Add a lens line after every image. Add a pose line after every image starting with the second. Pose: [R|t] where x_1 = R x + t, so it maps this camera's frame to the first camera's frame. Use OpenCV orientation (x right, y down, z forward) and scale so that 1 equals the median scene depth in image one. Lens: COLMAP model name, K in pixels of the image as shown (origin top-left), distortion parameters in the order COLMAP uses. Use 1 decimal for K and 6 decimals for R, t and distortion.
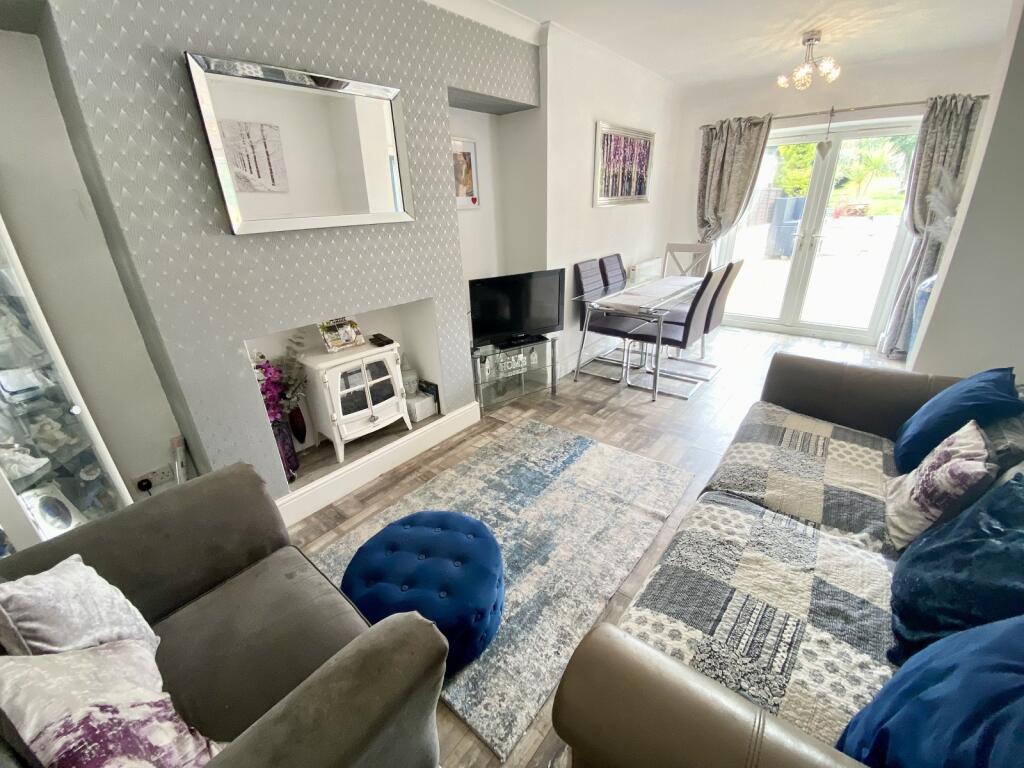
lens RADIAL K [[415.9, 0, 508.2], [0, 415.9, 383.3], [0, 0, 1]] dist [0.014982, -0.017309]
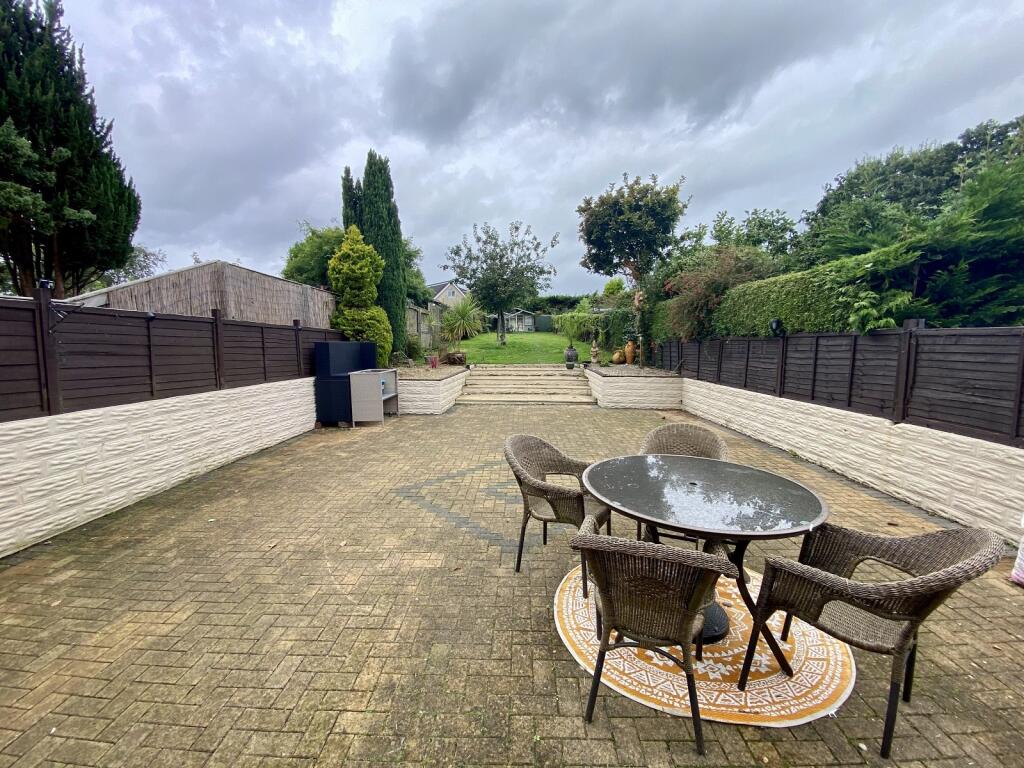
lens RADIAL K [[415.9, 0, 508.2], [0, 415.9, 383.3], [0, 0, 1]] dist [0.014982, -0.017309]
pose [[0.791652, -0.017409, 0.610724, 1.426559], [0.212585, 0.944983, -0.248626, -0.427672], [-0.572796, 0.326656, 0.751798, 0.993143]]
